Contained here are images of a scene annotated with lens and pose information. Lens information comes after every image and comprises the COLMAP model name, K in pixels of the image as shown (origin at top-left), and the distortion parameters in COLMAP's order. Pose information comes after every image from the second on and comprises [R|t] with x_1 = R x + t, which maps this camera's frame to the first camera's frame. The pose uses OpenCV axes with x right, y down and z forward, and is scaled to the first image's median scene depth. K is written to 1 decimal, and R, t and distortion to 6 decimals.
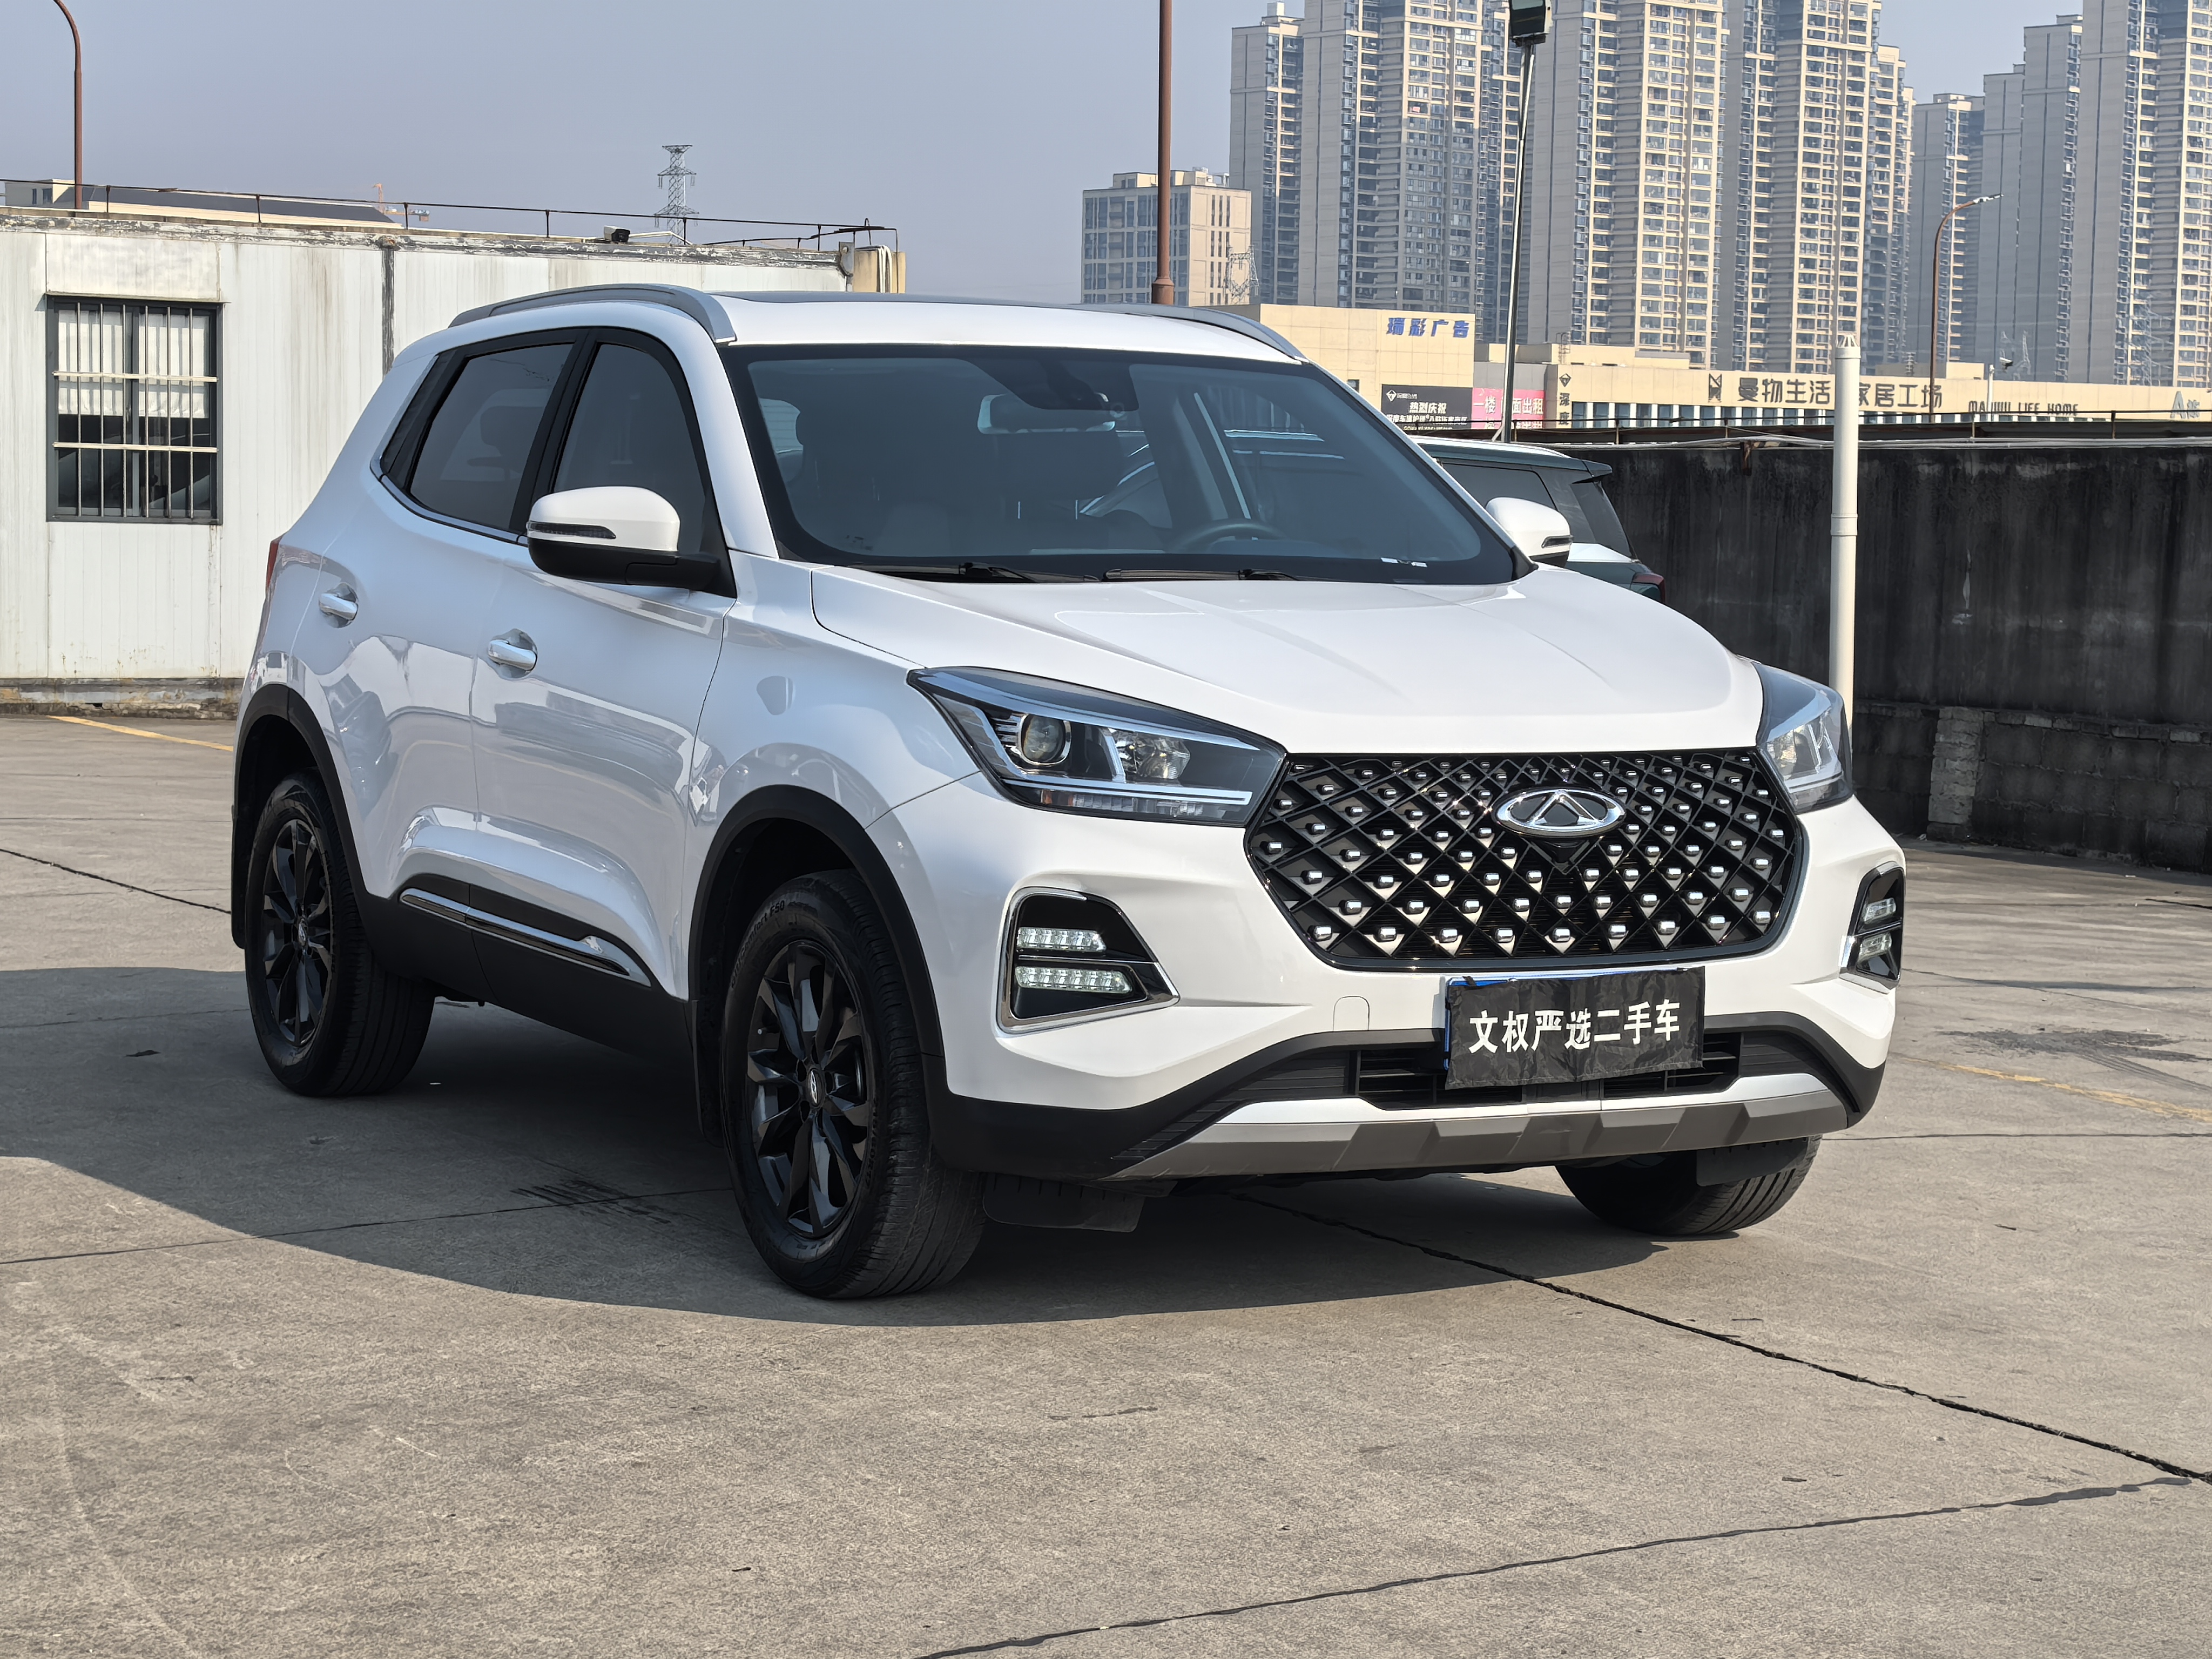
lens RADIAL K [[4707.7, 0, 1171.4], [0, 4707.7, 827.9], [0, 0, 1]] dist [0.267514, -0.418973]
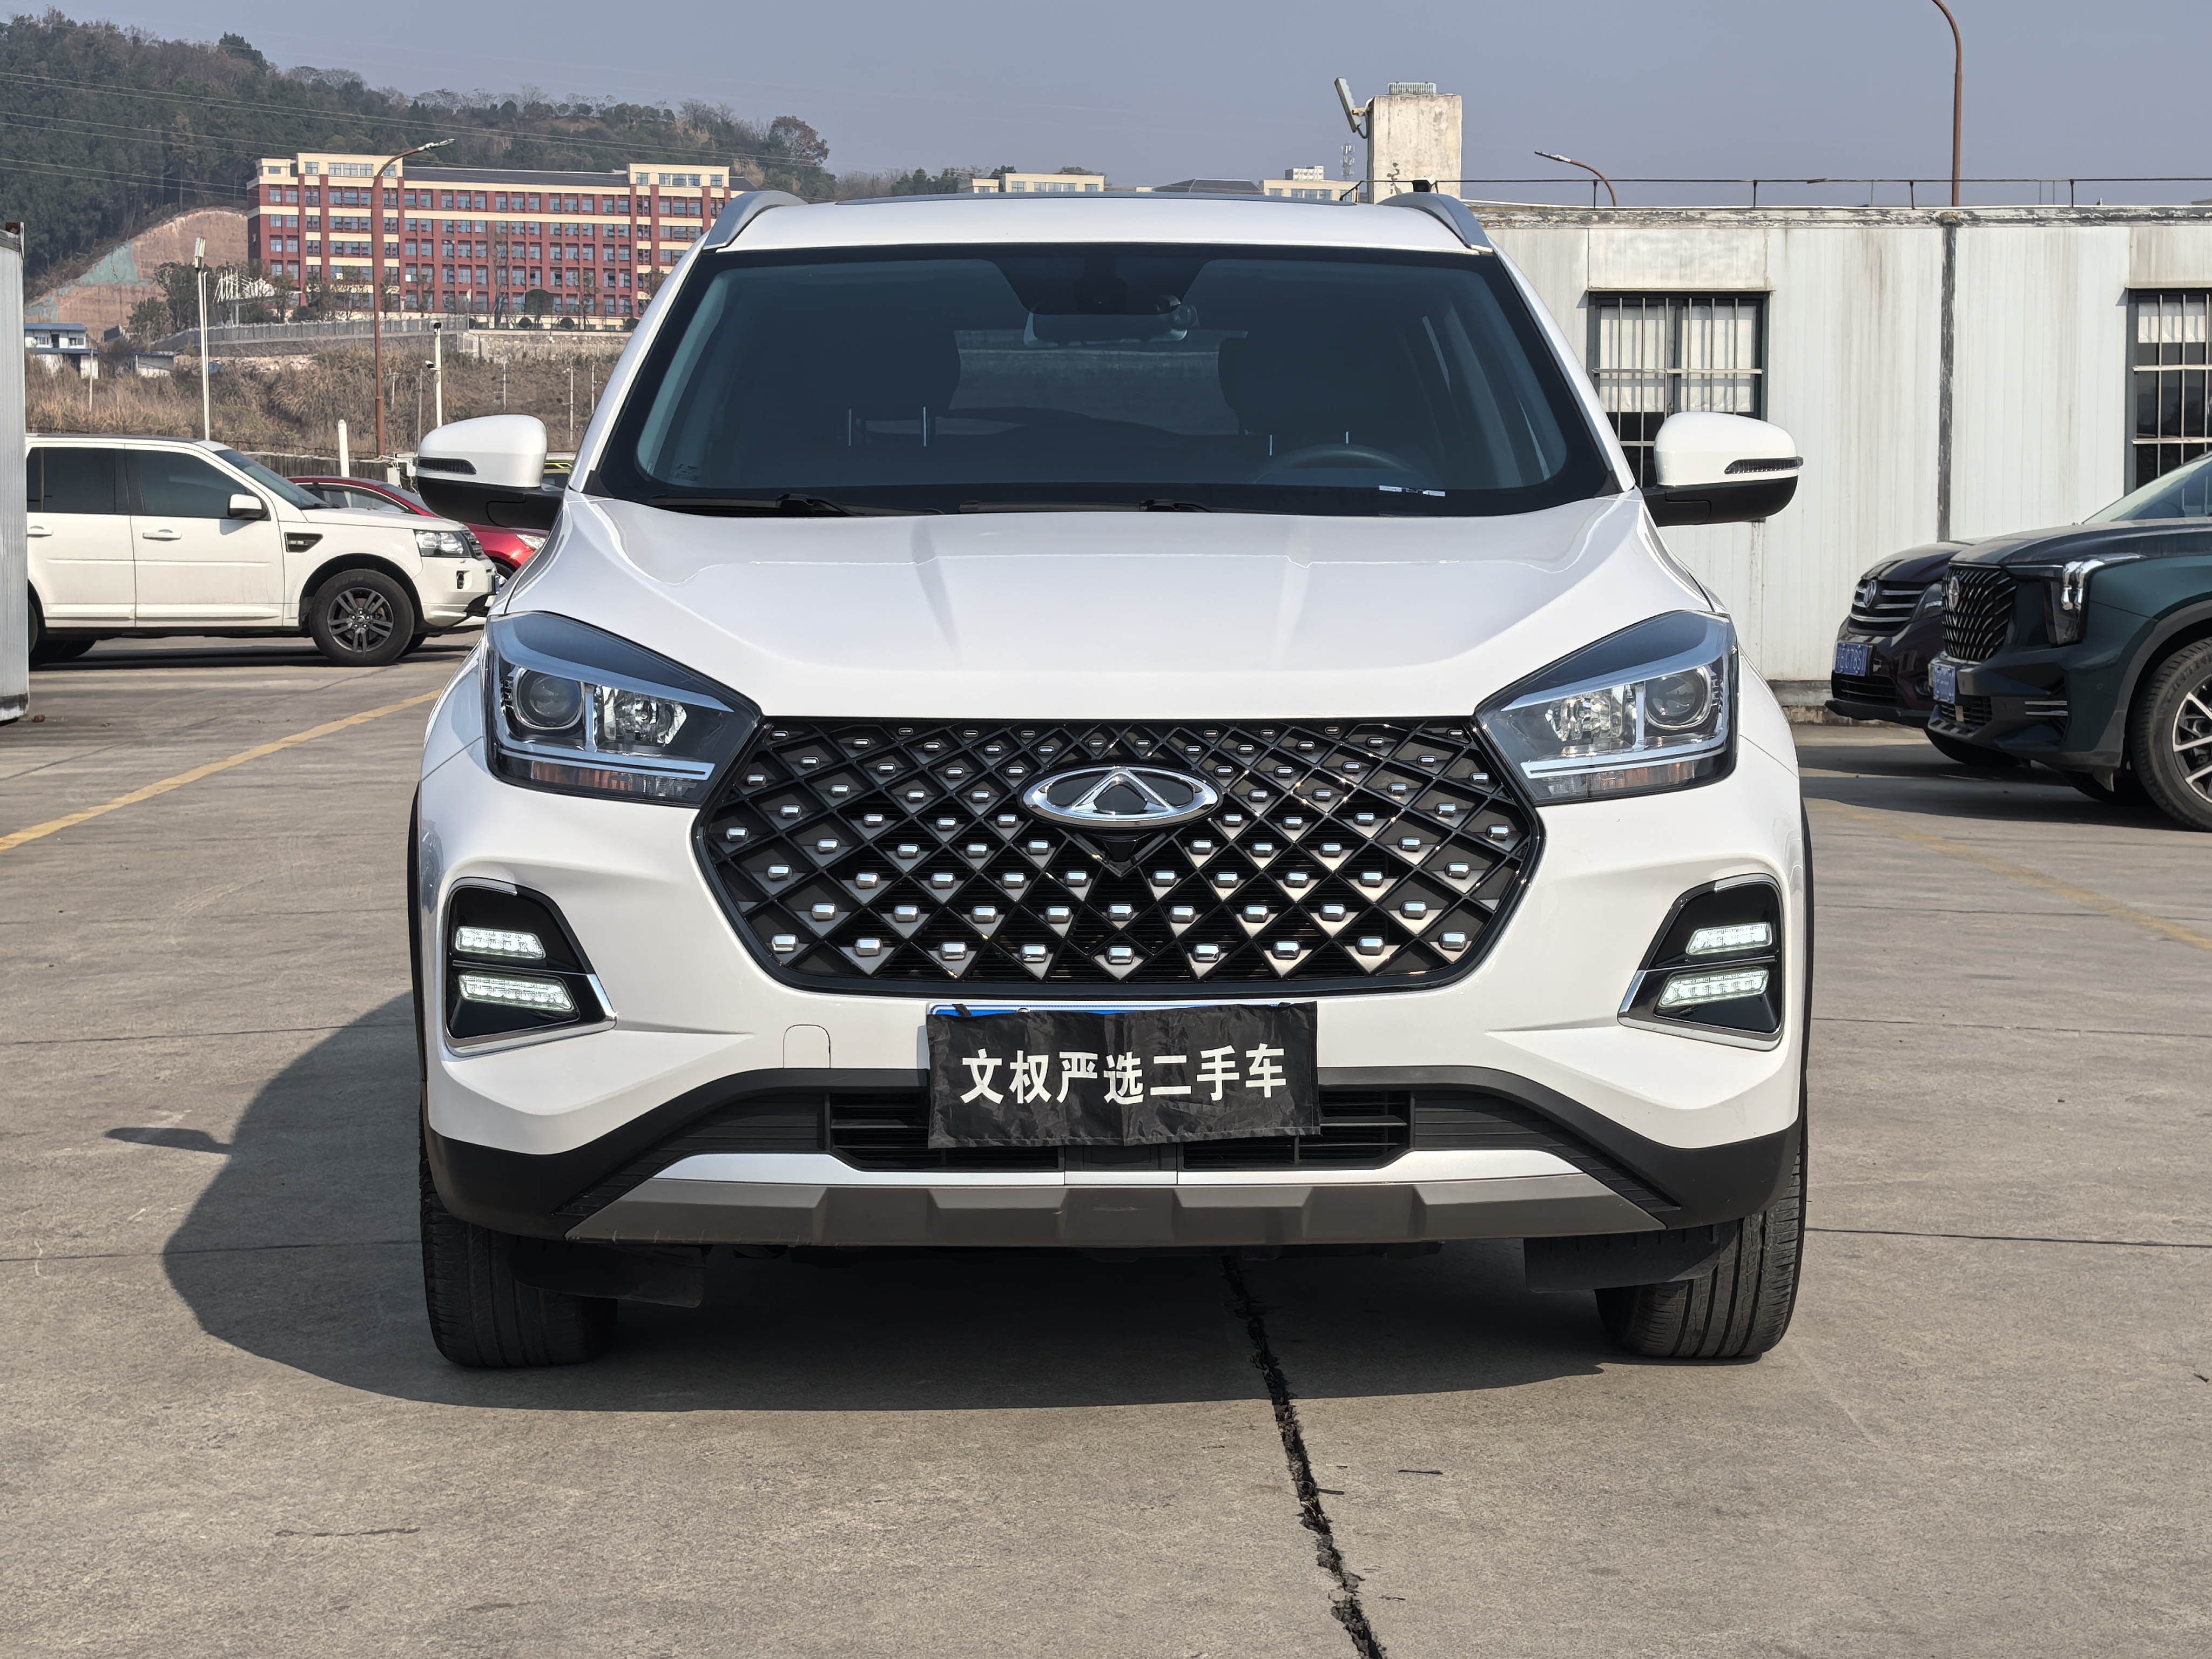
lens RADIAL K [[4676.4, 0, 1110.0], [0, 4676.4, 908.6], [0, 0, 1]] dist [0.256015, -0.818916]
pose [[0.893039, 0.024670, -0.449303, 0.424067], [-0.018599, 0.999666, 0.017923, 0.001354], [0.449595, -0.007649, 0.893200, 0.314818]]
